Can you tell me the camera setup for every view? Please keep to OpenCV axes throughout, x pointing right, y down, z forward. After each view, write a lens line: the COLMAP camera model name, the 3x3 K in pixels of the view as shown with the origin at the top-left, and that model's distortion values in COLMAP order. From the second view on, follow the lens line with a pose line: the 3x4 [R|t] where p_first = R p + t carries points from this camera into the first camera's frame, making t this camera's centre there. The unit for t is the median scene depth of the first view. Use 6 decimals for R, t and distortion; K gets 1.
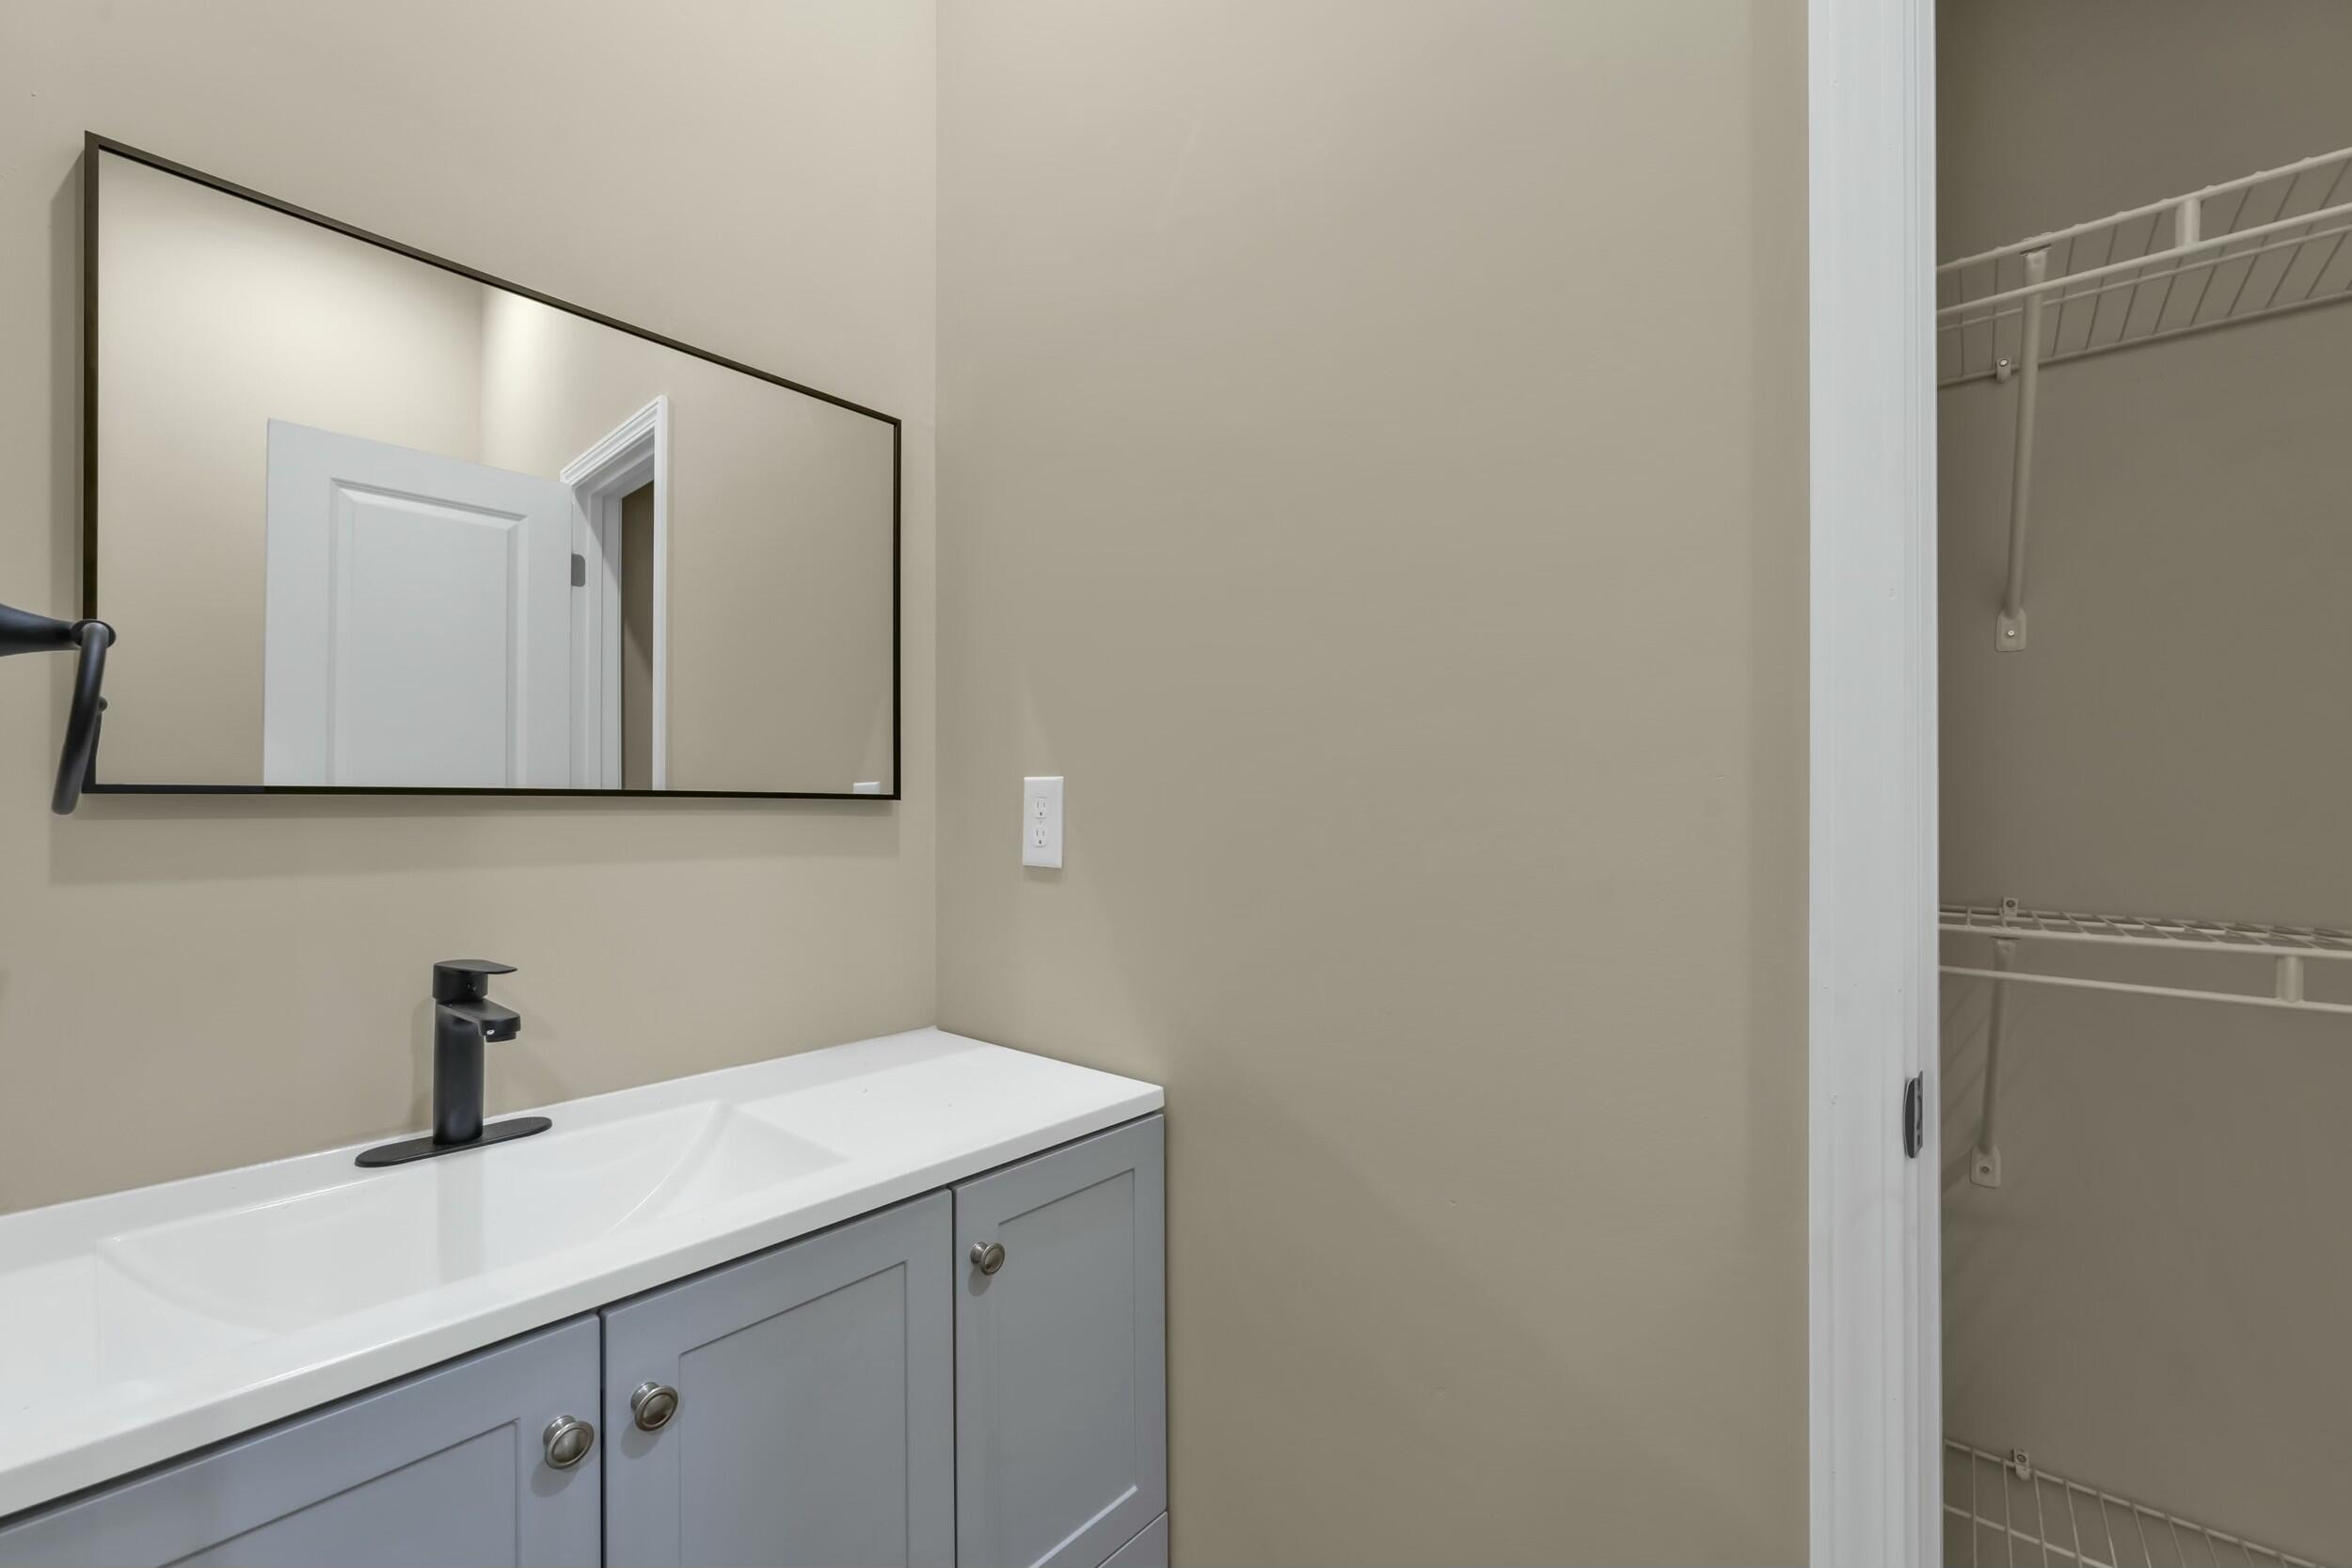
lens RADIAL K [[948.7, 0, 1148.2], [0, 948.7, 797.4], [0, 0, 1]] dist [0.001366, 0.000266]
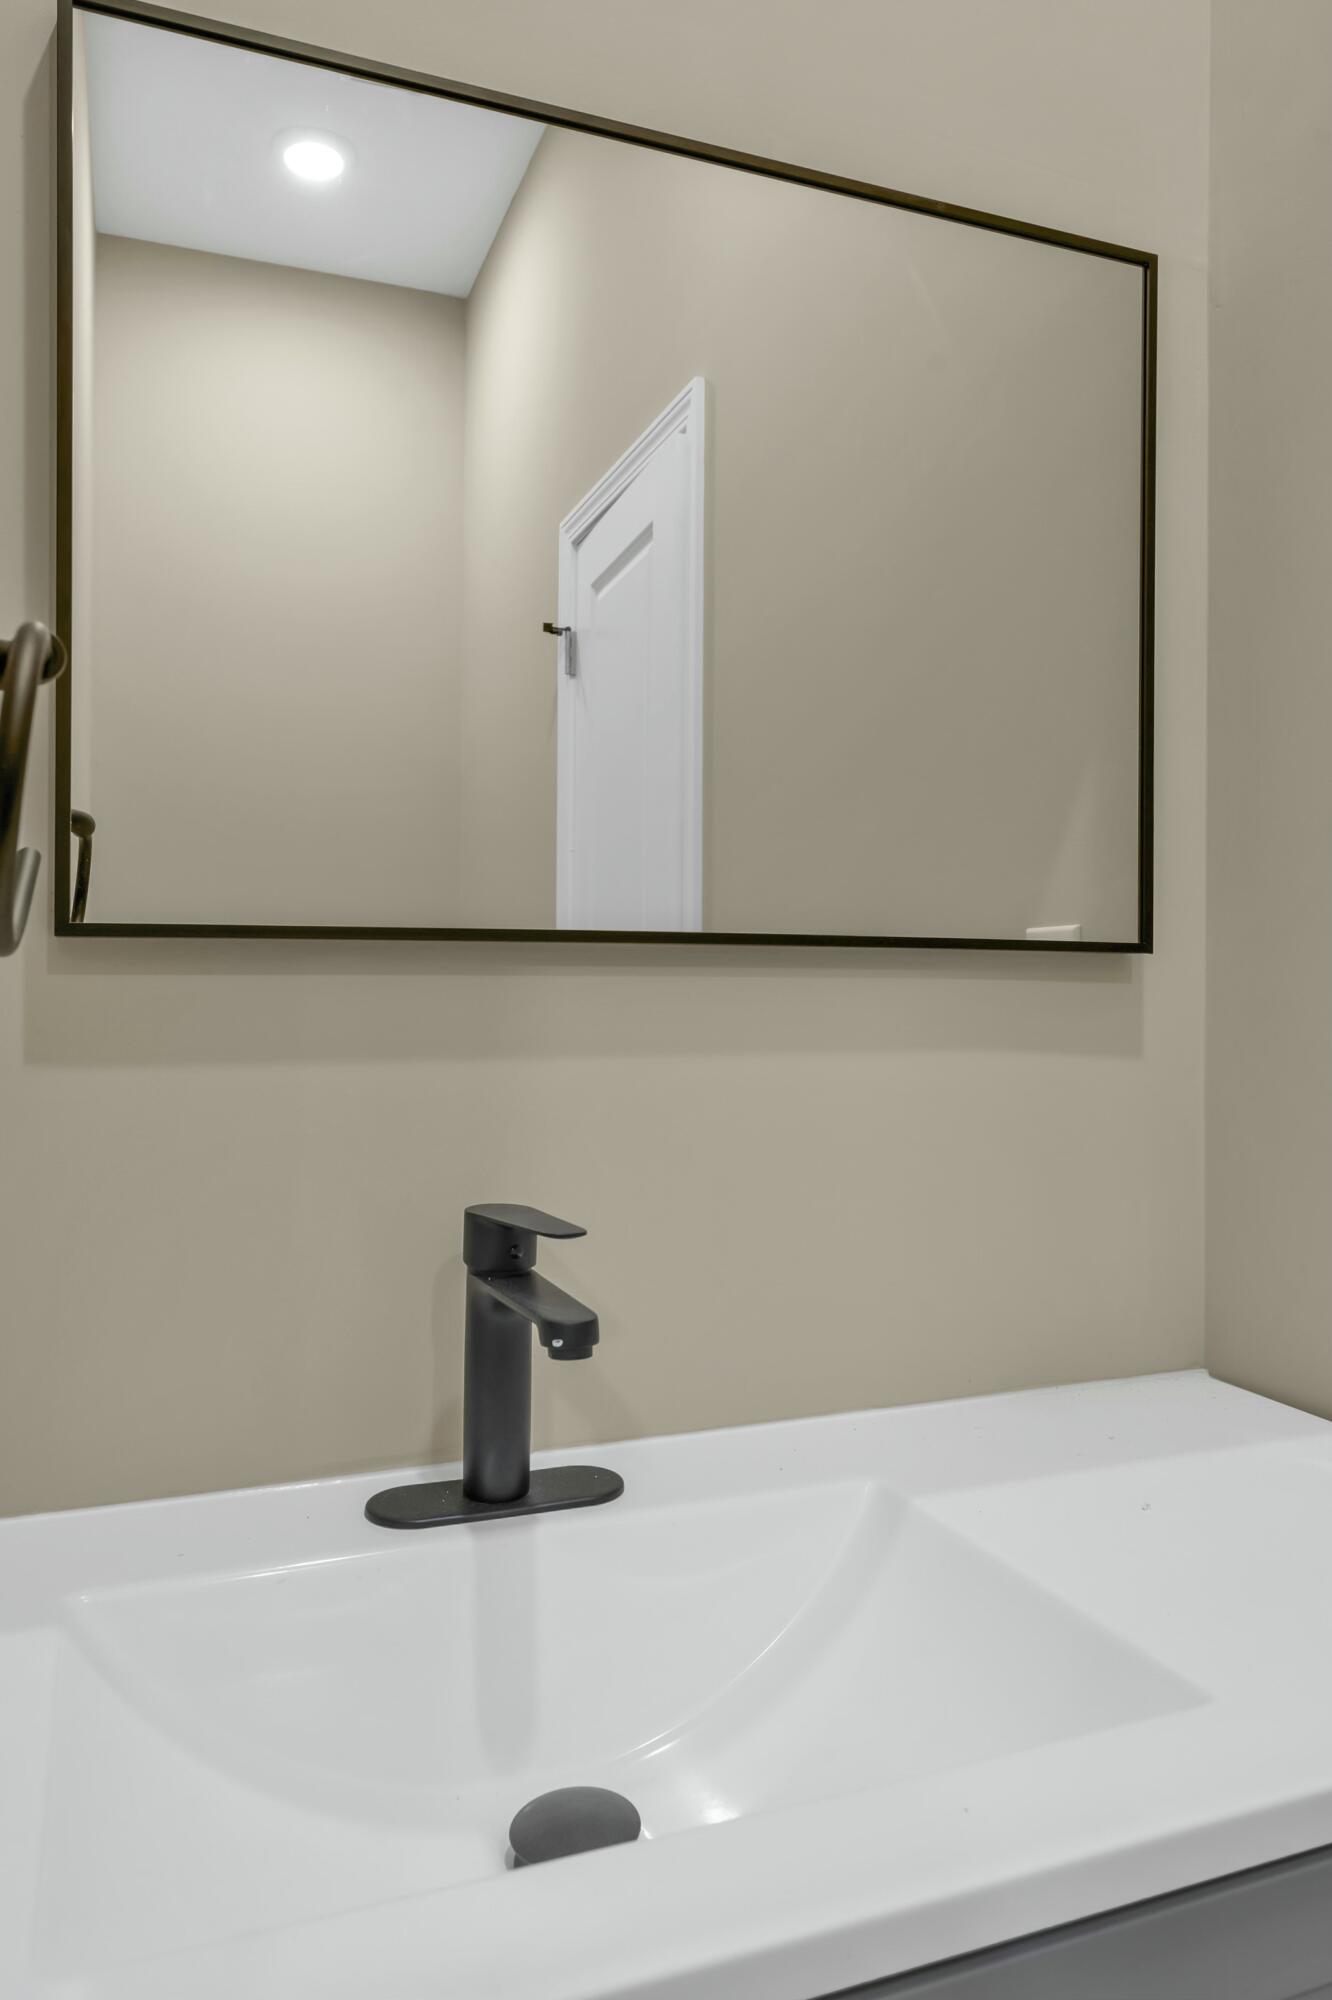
lens RADIAL K [[1333.2, 0, 705.2], [0, 1333.2, 976.6], [0, 0, 1]] dist [-0.002022, -0.000404]
pose [[0.911372, 0.006453, -0.411533, -0.245826], [-0.003013, 0.999955, 0.009007, 0.014051], [0.411573, -0.006969, 0.911350, 0.264927]]
